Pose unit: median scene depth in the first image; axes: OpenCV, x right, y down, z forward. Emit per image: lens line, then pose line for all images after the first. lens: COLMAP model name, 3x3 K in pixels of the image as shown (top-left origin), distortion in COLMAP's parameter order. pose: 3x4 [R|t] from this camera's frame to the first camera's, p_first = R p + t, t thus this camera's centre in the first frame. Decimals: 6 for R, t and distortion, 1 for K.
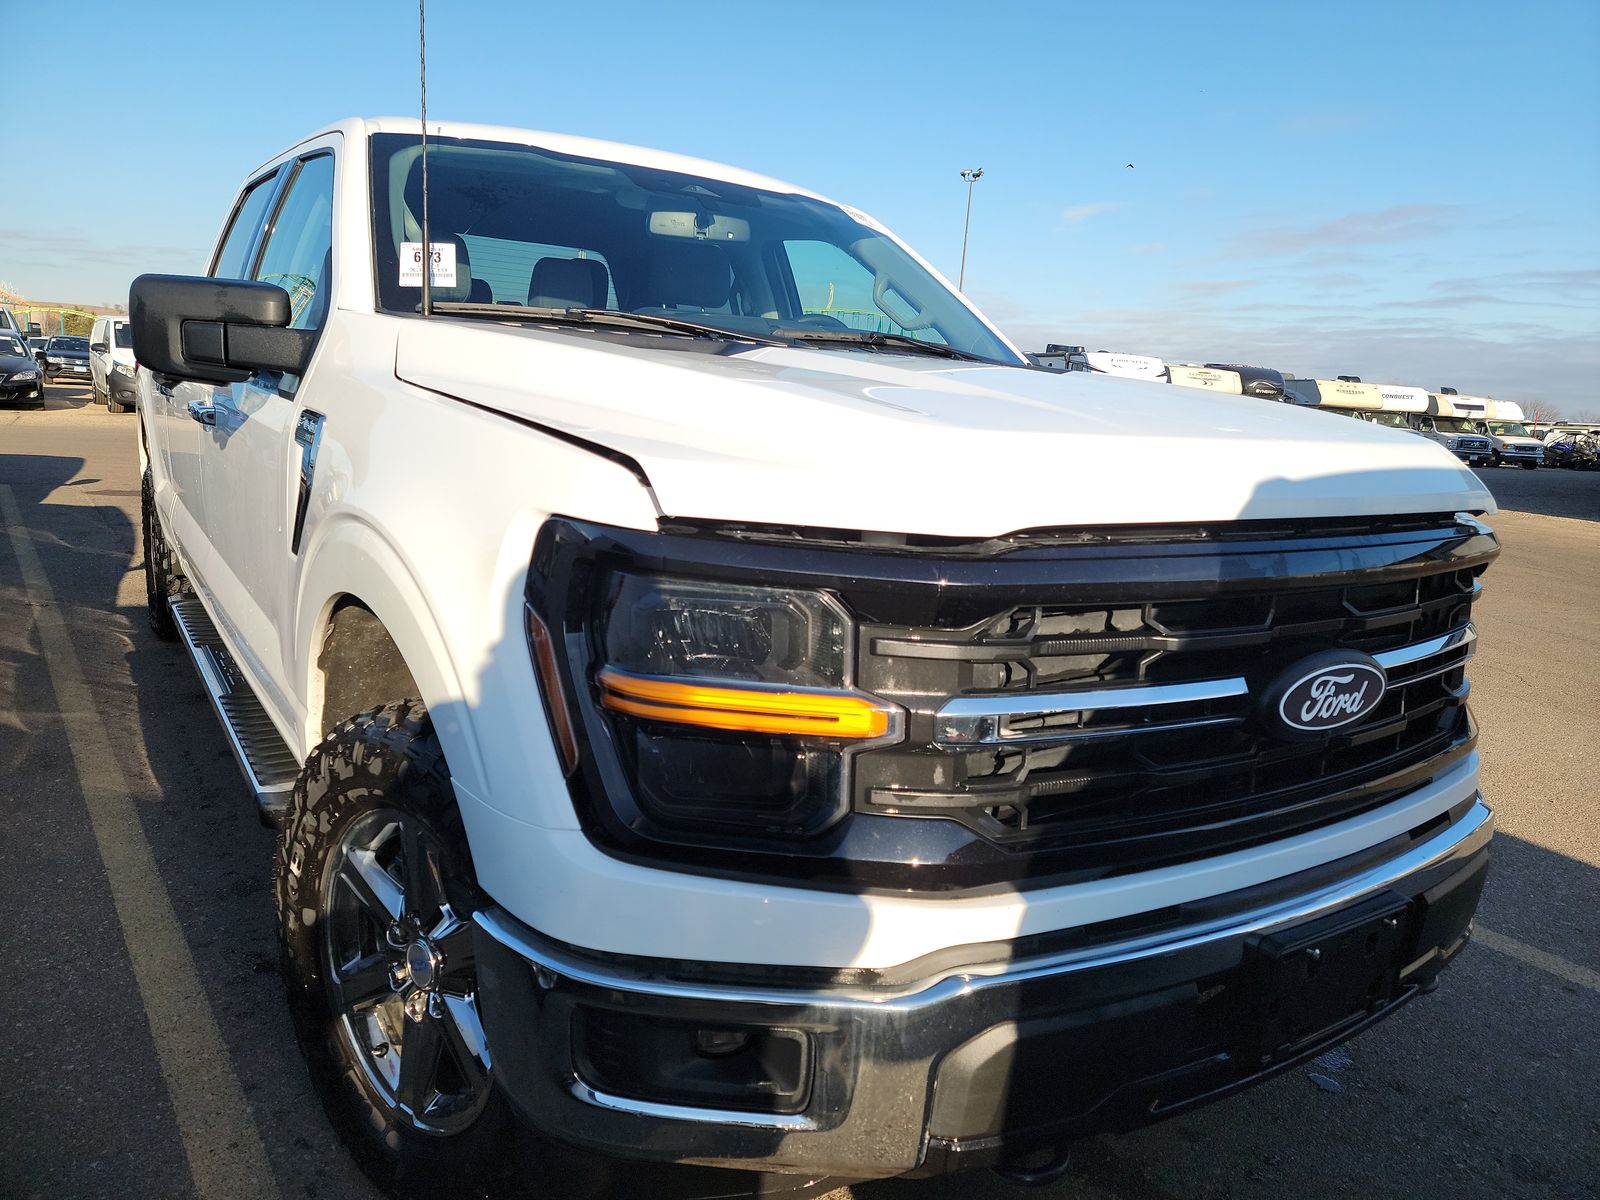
lens RADIAL K [[1136.3, 0, 800.8], [0, 1136.3, 578.8], [0, 0, 1]] dist [0.070822, -0.039969]
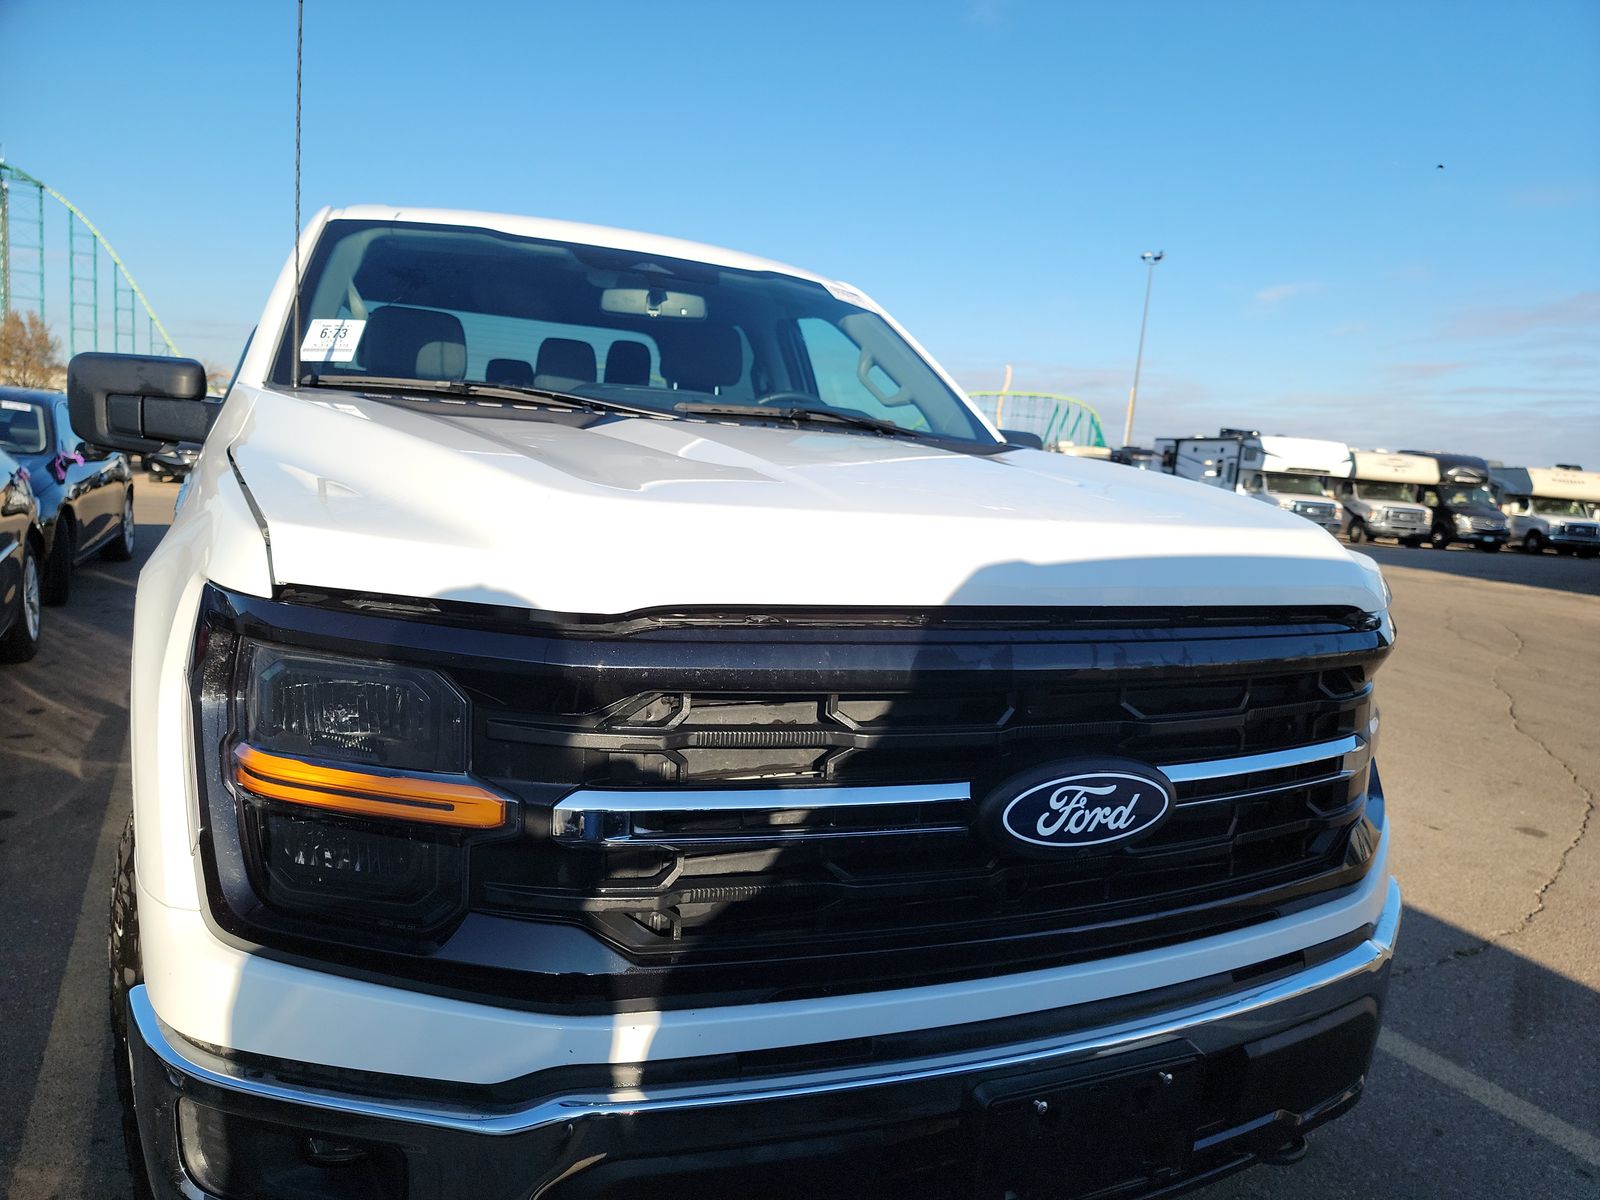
lens RADIAL K [[1131.7, 0, 786.6], [0, 1131.7, 605.3], [0, 0, 1]] dist [0.061765, -0.036893]
pose [[0.987894, 0.026590, -0.152832, 0.358086], [-0.033906, 0.998391, -0.045460, -0.006085], [0.151378, 0.050091, 0.987206, 0.096539]]
